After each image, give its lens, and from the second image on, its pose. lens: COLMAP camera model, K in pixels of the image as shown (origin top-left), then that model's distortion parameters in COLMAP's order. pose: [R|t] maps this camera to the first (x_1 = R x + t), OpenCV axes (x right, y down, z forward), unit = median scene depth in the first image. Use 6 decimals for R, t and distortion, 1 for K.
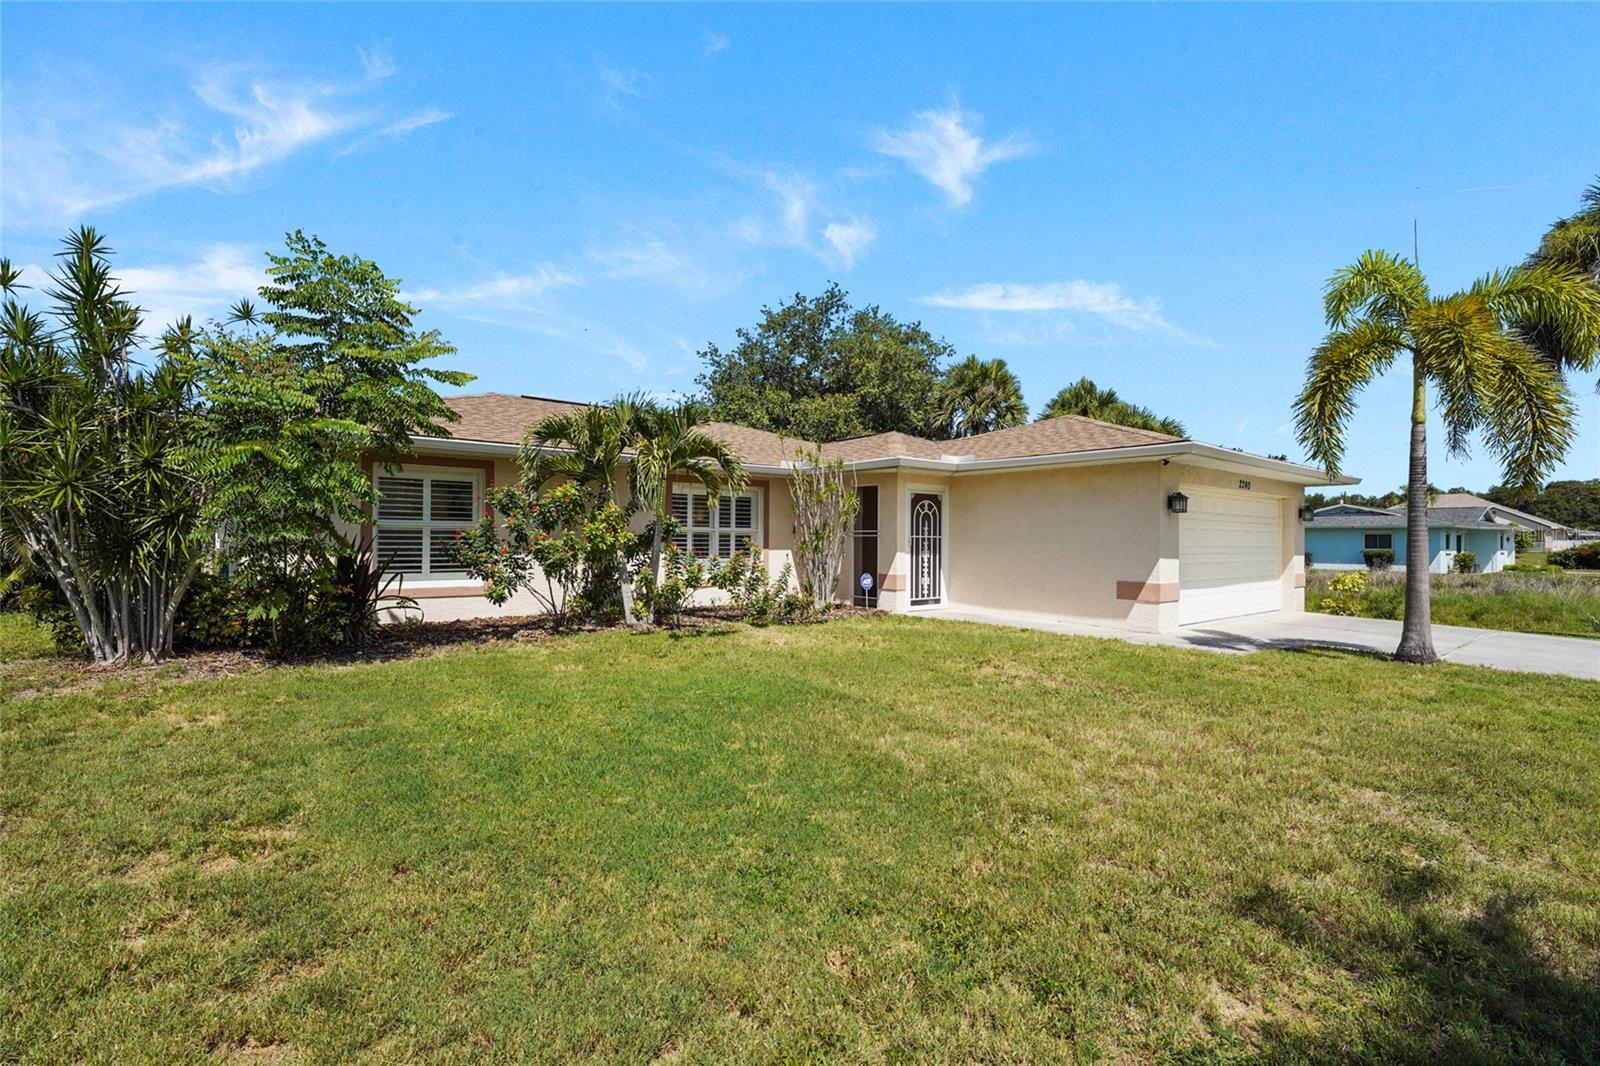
lens RADIAL K [[732.0, 0, 800.0], [0, 732.0, 533.0], [0, 0, 1]] dist [-0.002850, -0.000168]
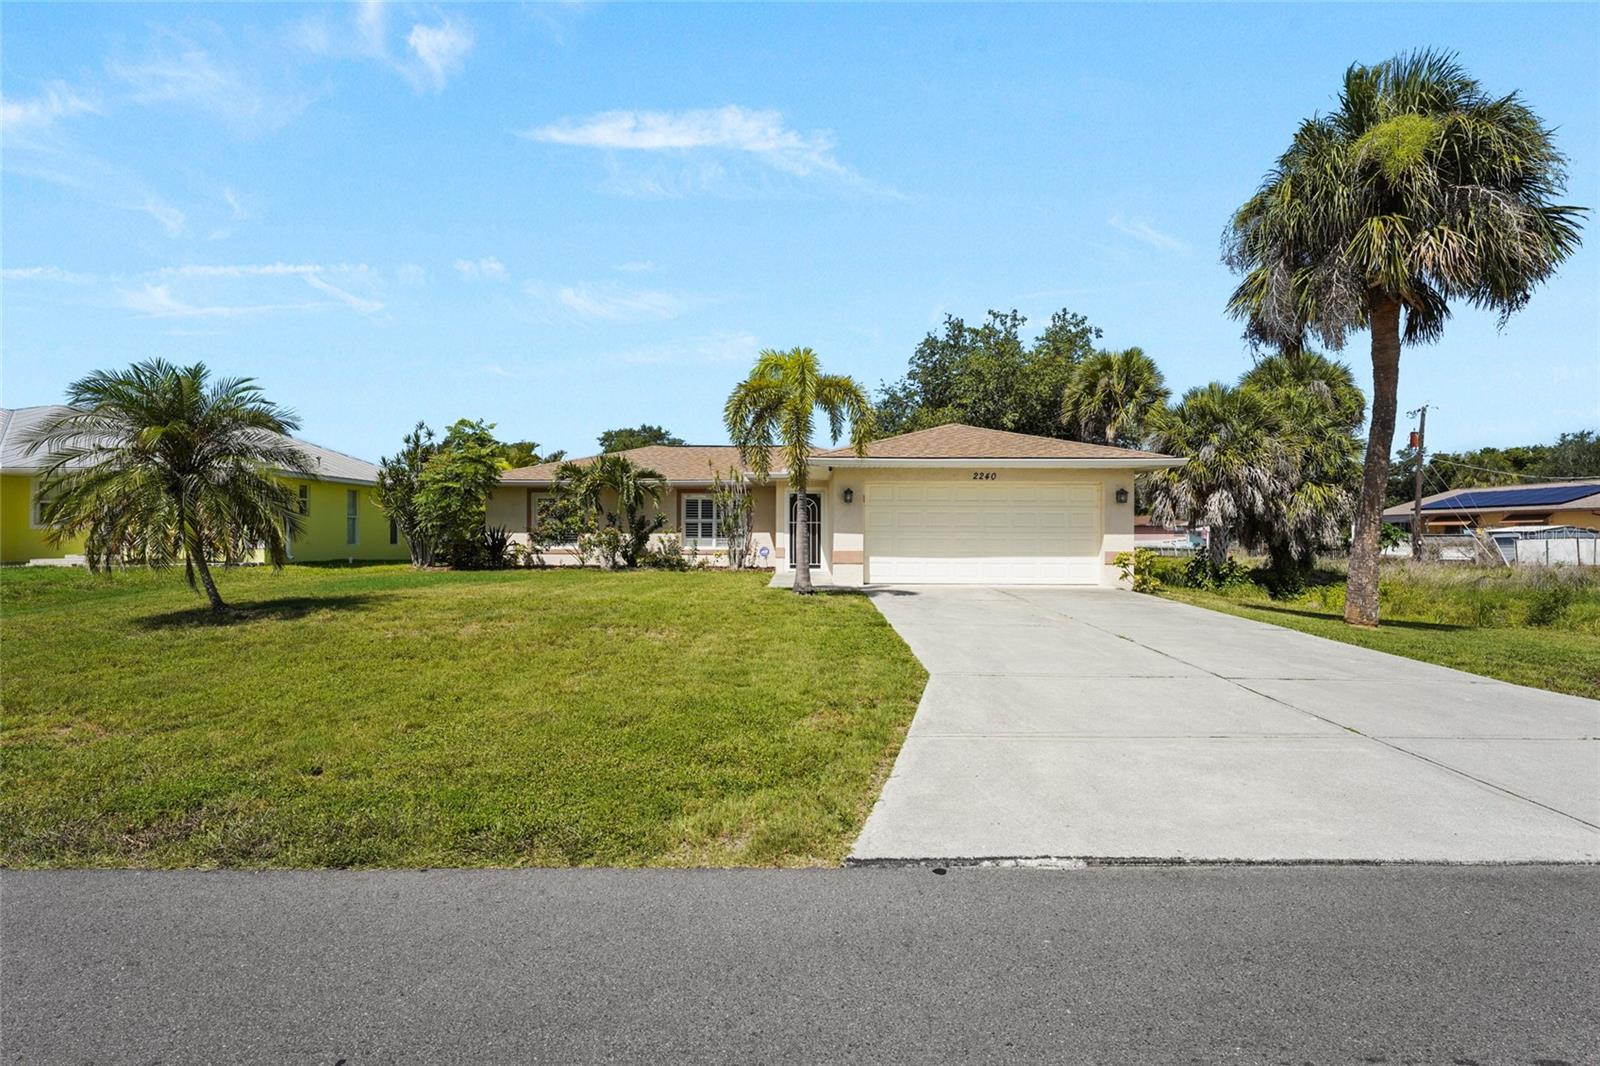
lens RADIAL K [[732.0, 0, 800.0], [0, 732.0, 533.0], [0, 0, 1]] dist [-0.002850, -0.000168]
pose [[0.760253, -0.007634, -0.649582, 1.102439], [0.009676, 0.999953, -0.000426, 0.026243], [0.649555, -0.005961, 0.760291, -0.103211]]
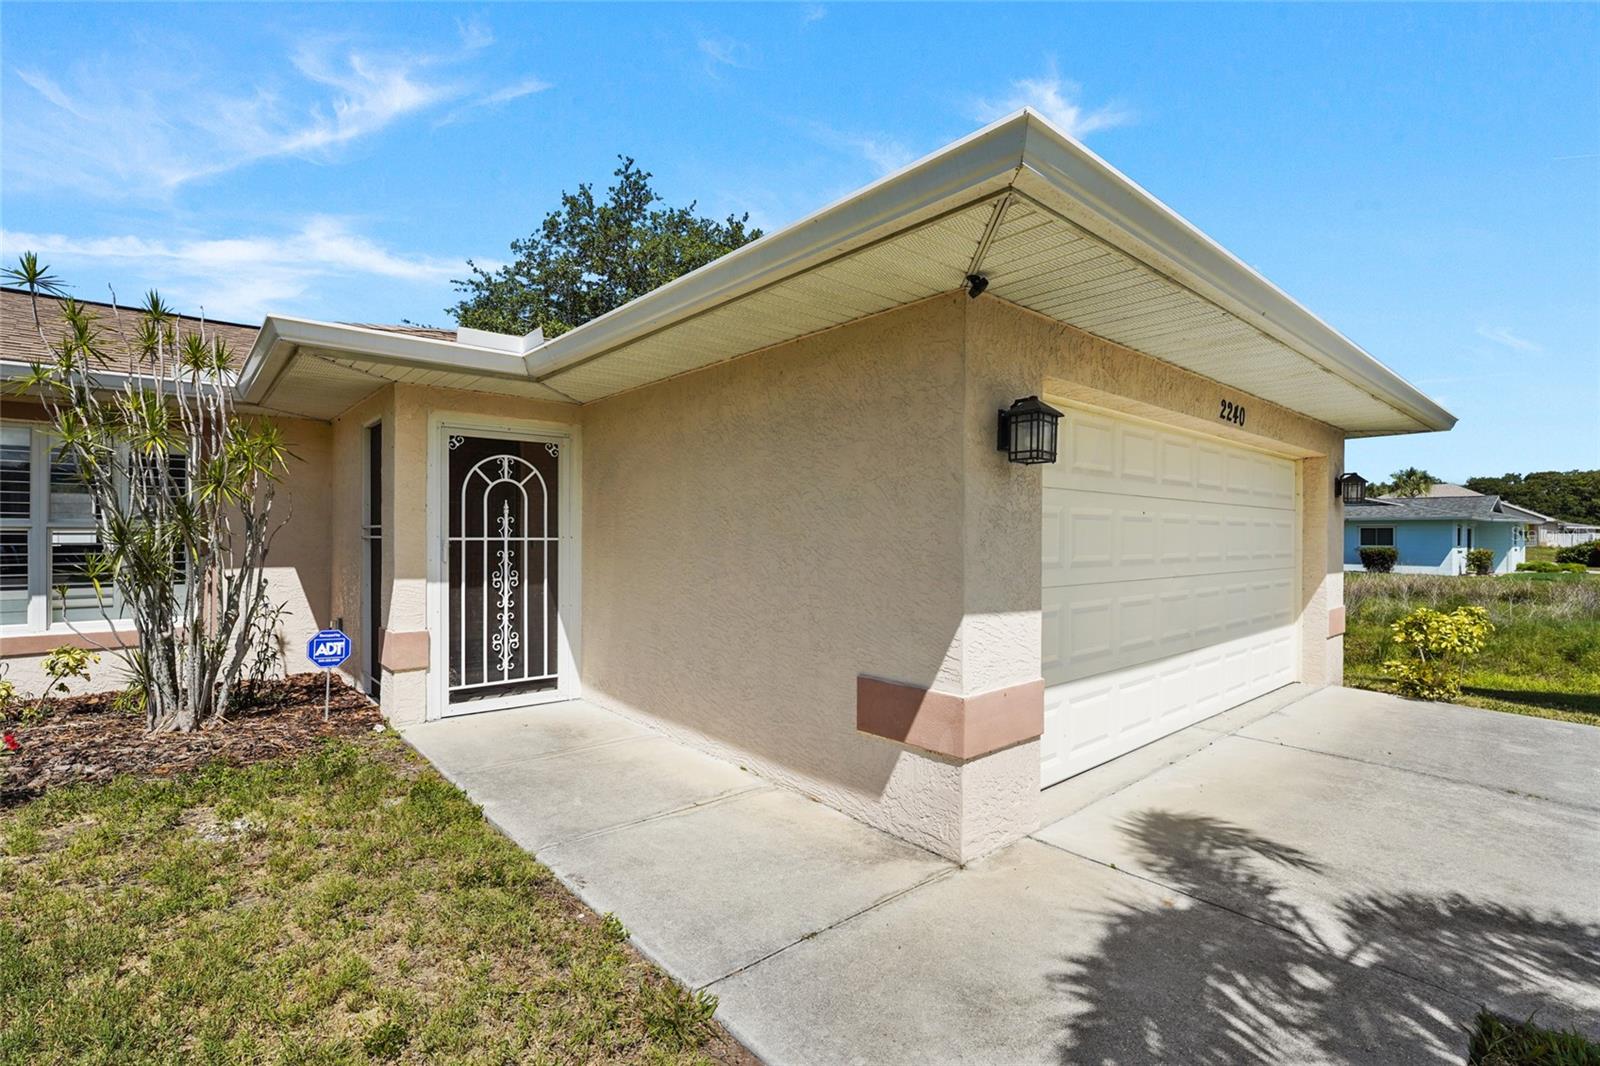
lens RADIAL K [[732.0, 0, 800.0], [0, 732.0, 533.0], [0, 0, 1]] dist [-0.002850, -0.000168]
pose [[0.999560, -0.003854, 0.029415, 0.332670], [0.003684, 0.999976, 0.005822, -0.000248], [-0.029436, -0.005711, 0.999550, 0.561887]]
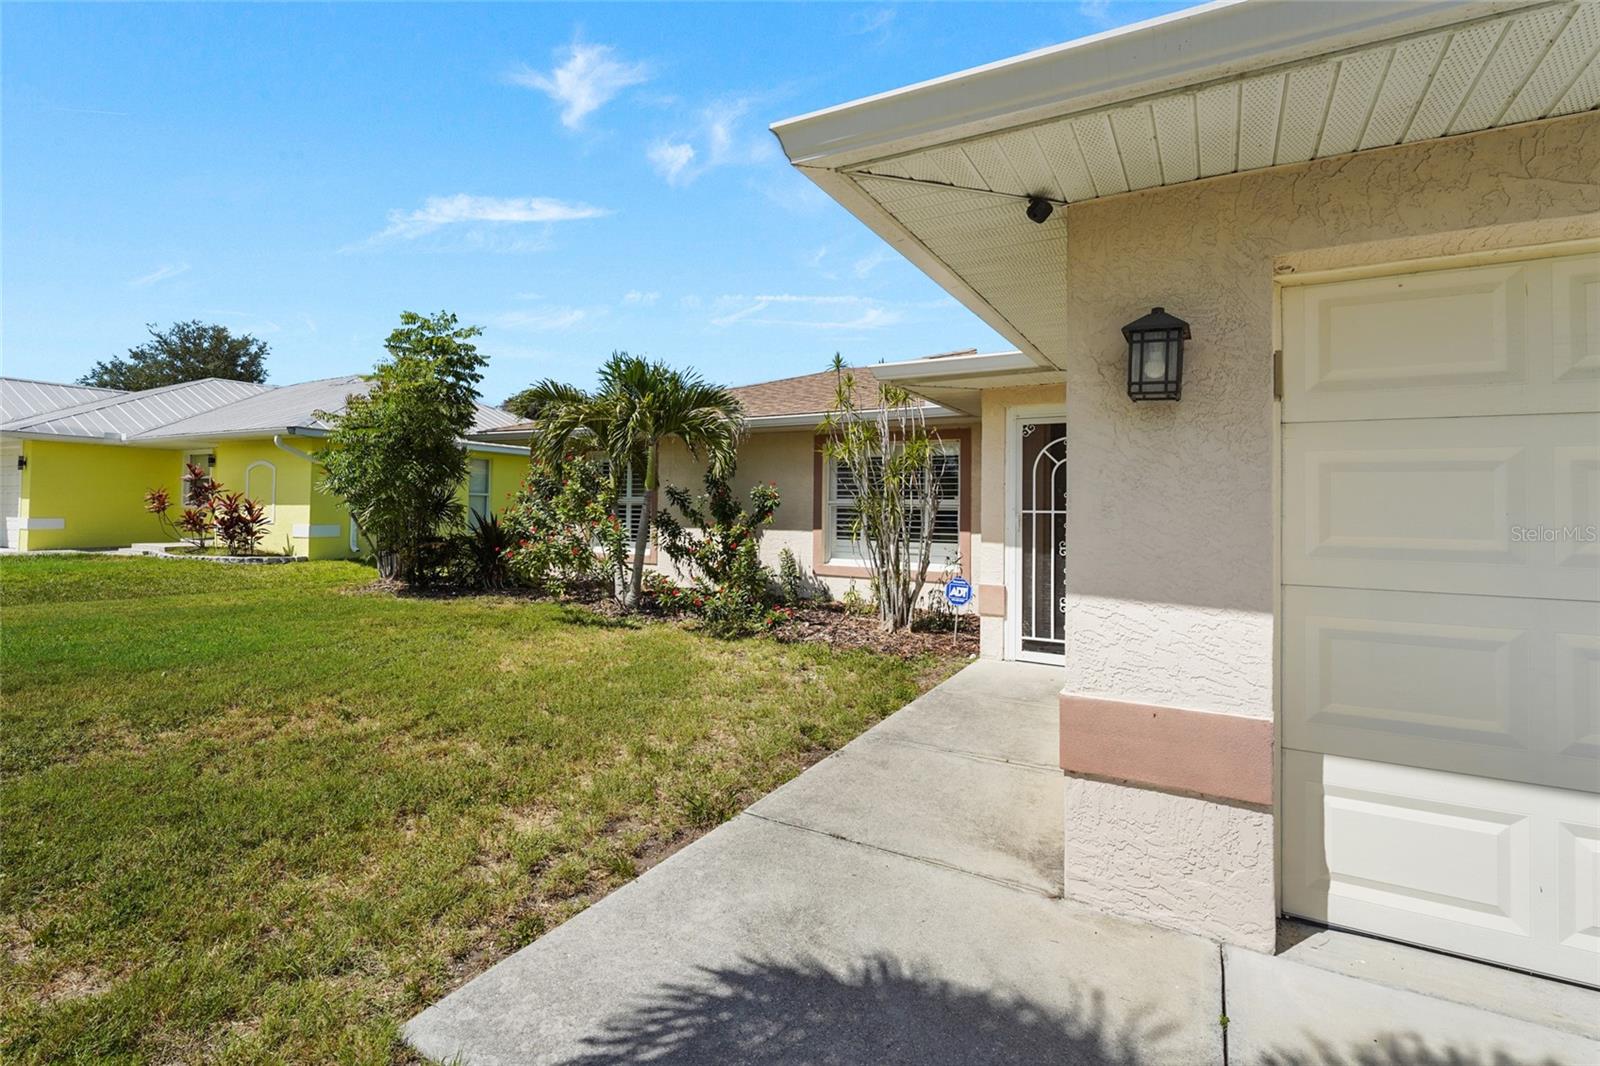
lens RADIAL K [[743.6, 0, 804.9], [0, 743.6, 495.8], [0, 0, 1]] dist [0.000017, -0.000133]
pose [[0.360470, -0.020941, -0.932536, 0.560866], [-0.002213, 0.999726, -0.023305, 0.006090], [0.932768, 0.010464, 0.360325, 0.661881]]
